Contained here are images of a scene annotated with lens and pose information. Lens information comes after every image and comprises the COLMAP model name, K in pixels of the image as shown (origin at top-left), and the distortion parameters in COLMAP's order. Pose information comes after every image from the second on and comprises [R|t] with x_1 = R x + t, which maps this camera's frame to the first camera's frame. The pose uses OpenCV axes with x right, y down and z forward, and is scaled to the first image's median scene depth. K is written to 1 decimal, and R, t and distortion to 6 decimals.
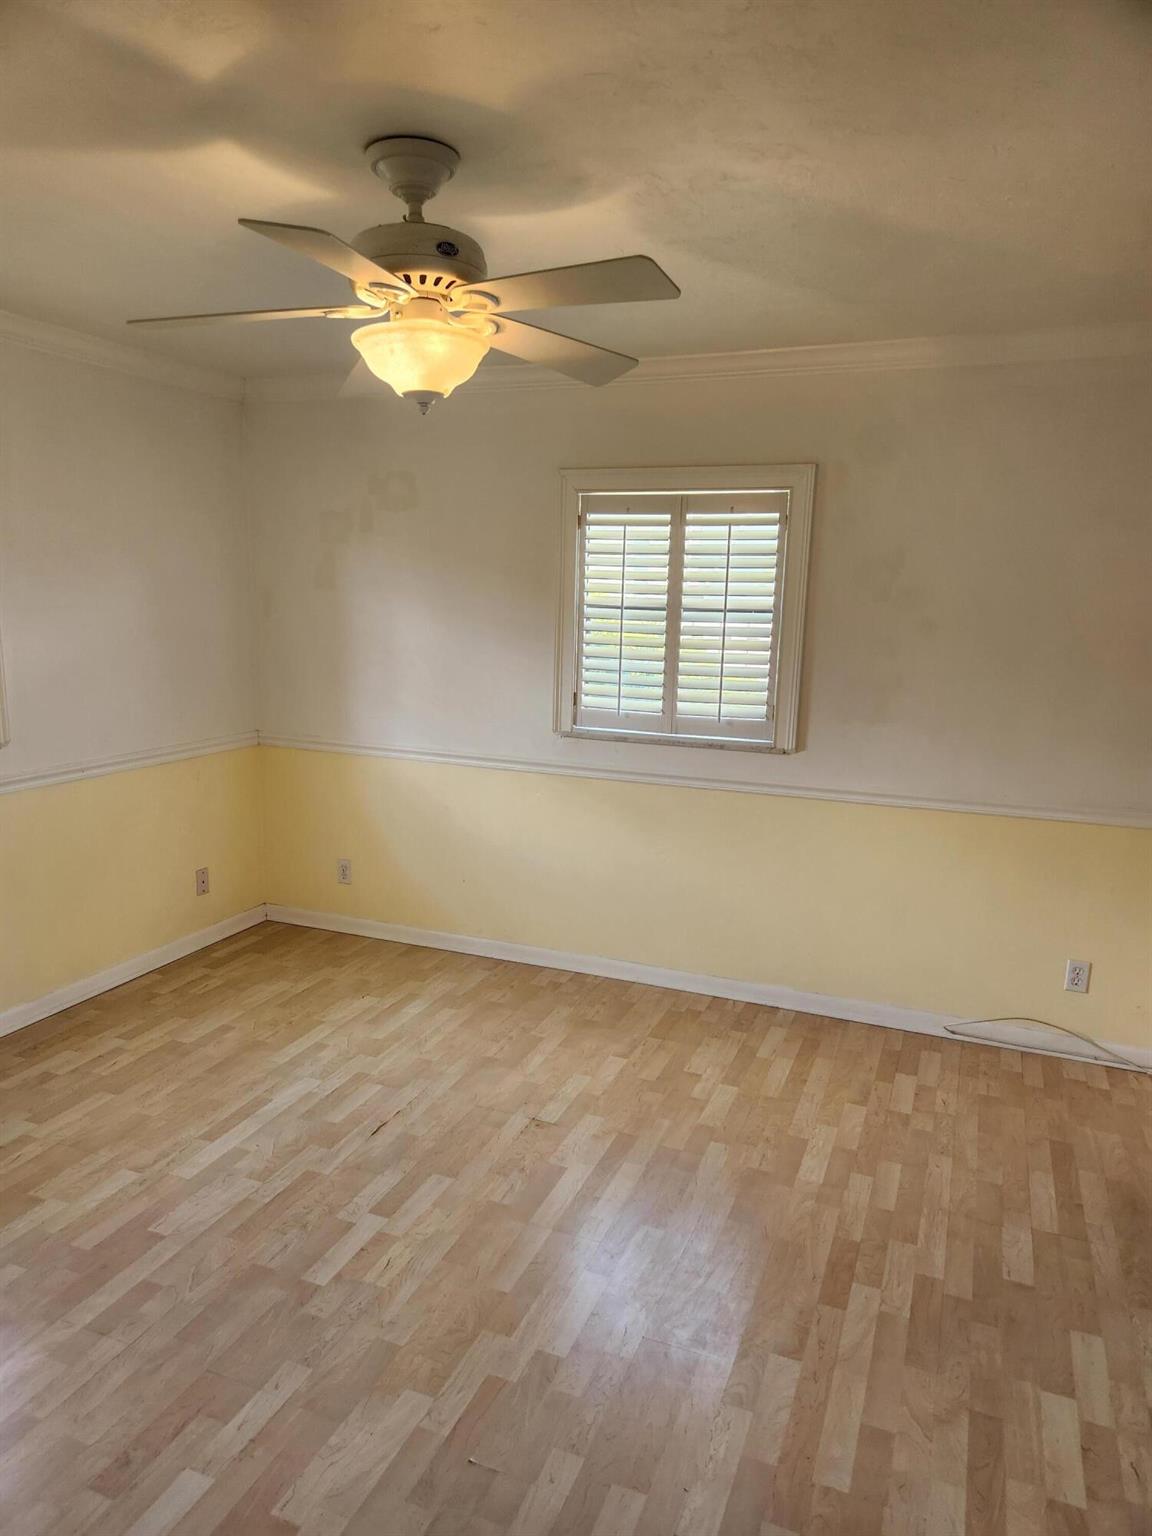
lens RADIAL K [[1038.1, 0, 582.2], [0, 1038.1, 772.2], [0, 0, 1]] dist [0.056247, -0.002948]
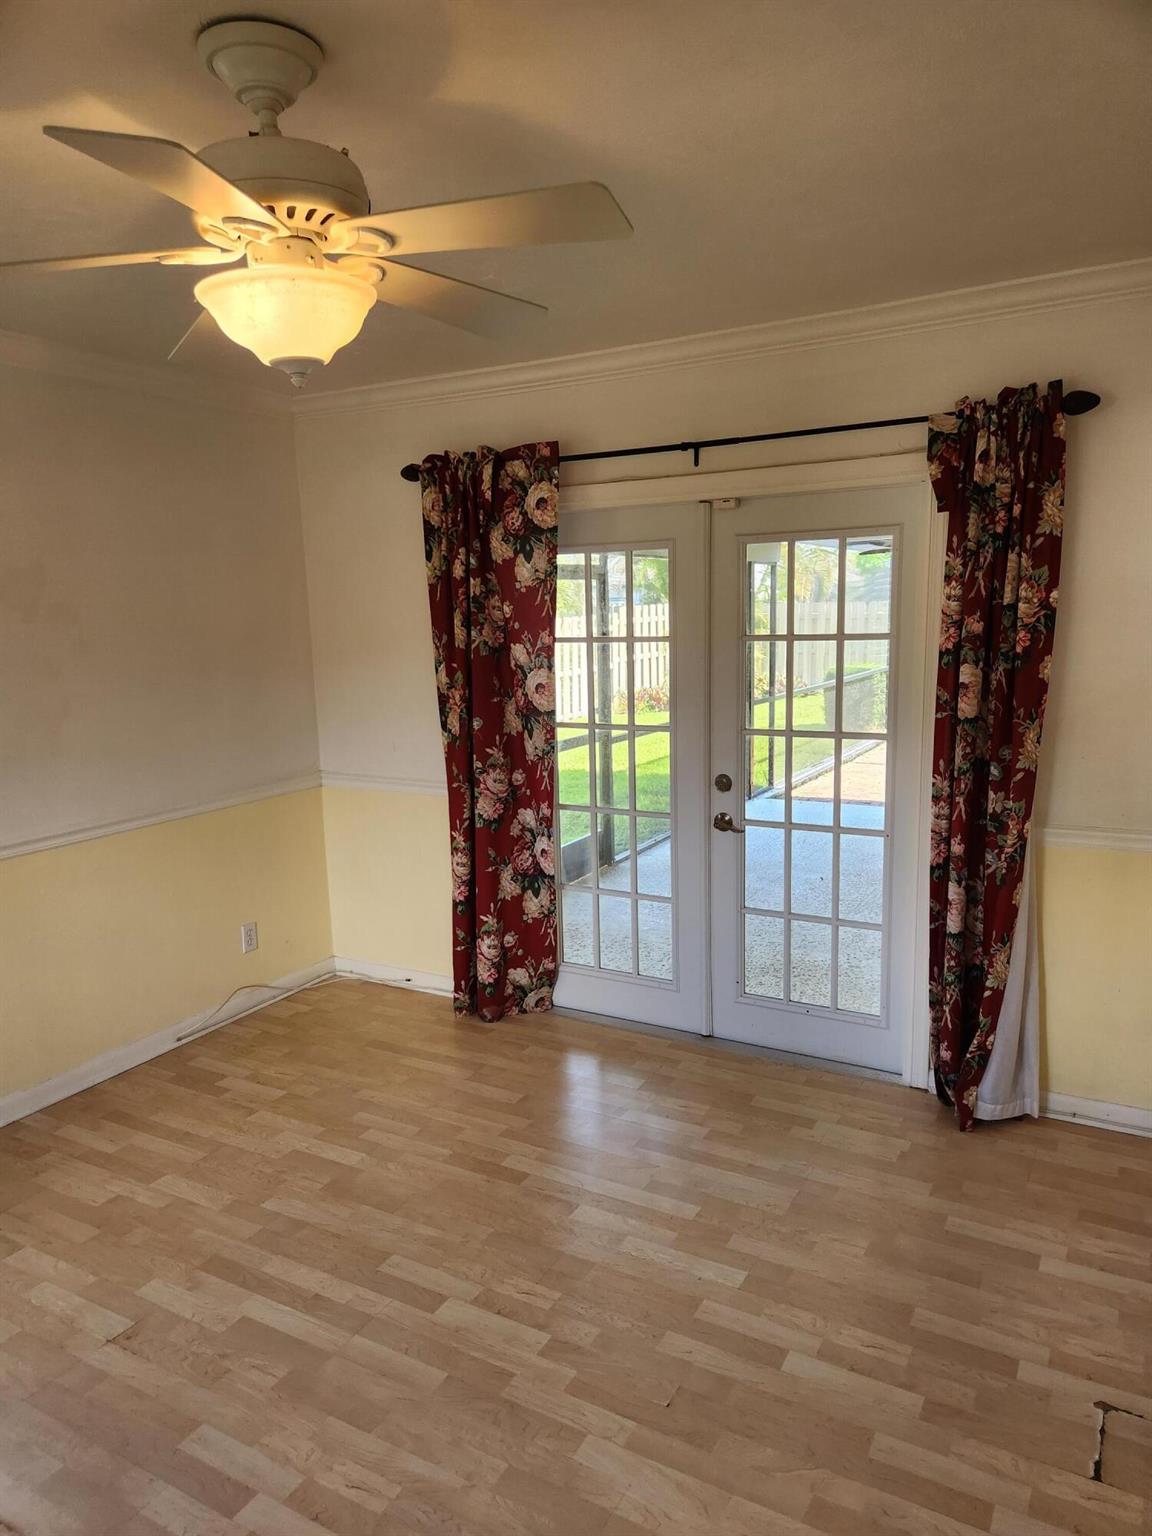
lens RADIAL K [[1038.1, 0, 582.2], [0, 1038.1, 772.2], [0, 0, 1]] dist [0.056247, -0.002948]
pose [[0.138311, -0.184235, 0.973102, -0.652062], [0.203276, 0.966908, 0.154170, -0.097103], [-0.969303, 0.176485, 0.171185, 0.491162]]
